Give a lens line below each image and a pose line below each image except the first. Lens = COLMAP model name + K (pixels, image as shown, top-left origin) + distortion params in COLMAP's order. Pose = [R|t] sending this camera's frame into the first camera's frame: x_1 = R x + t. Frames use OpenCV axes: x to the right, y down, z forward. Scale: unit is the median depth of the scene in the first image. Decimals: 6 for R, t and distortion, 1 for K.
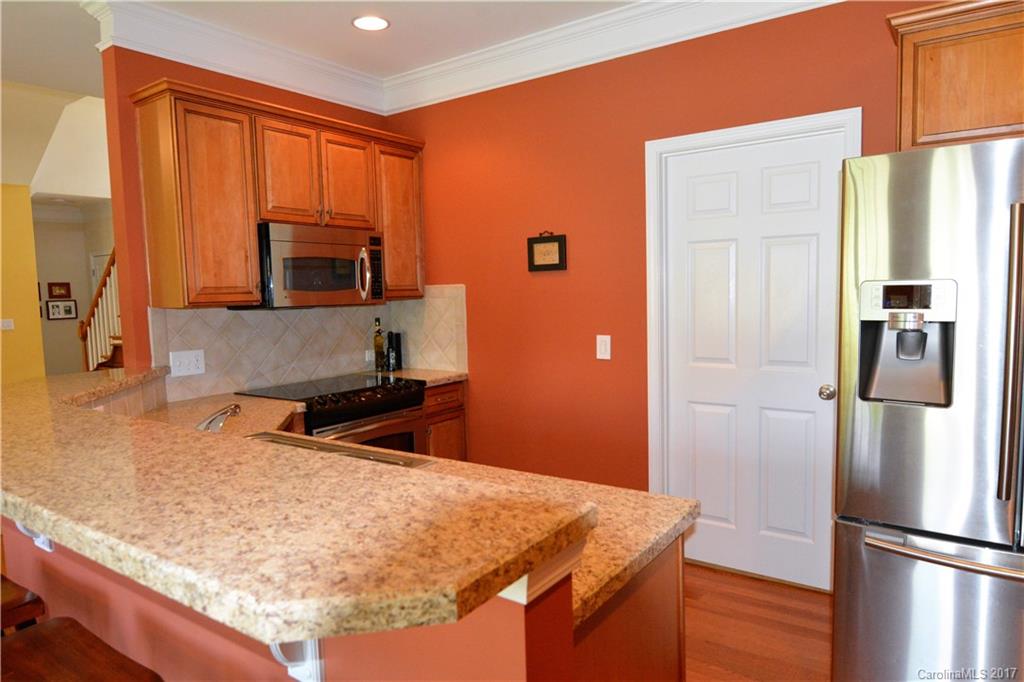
lens RADIAL K [[652.2, 0, 512.6], [0, 652.2, 346.0], [0, 0, 1]] dist [0.001437, -0.018855]
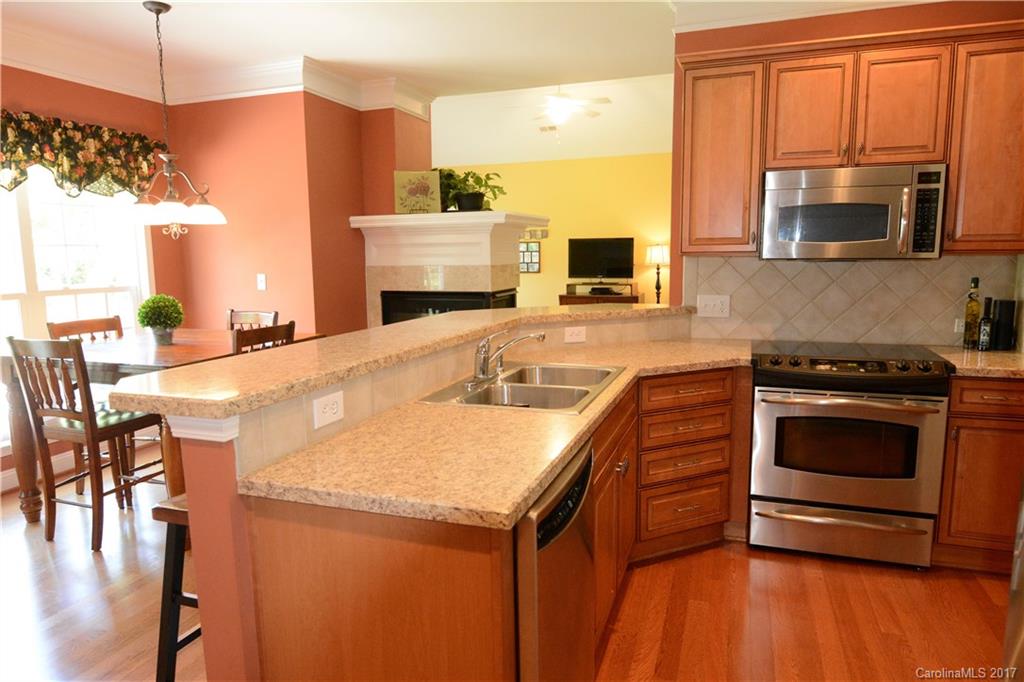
lens RADIAL K [[652.2, 0, 512.6], [0, 652.2, 346.0], [0, 0, 1]] dist [0.001437, -0.018855]
pose [[0.264200, 0.158280, -0.951391, 0.479242], [-0.077549, 0.986734, 0.142625, -0.039108], [0.961345, 0.036098, 0.272970, 0.358461]]
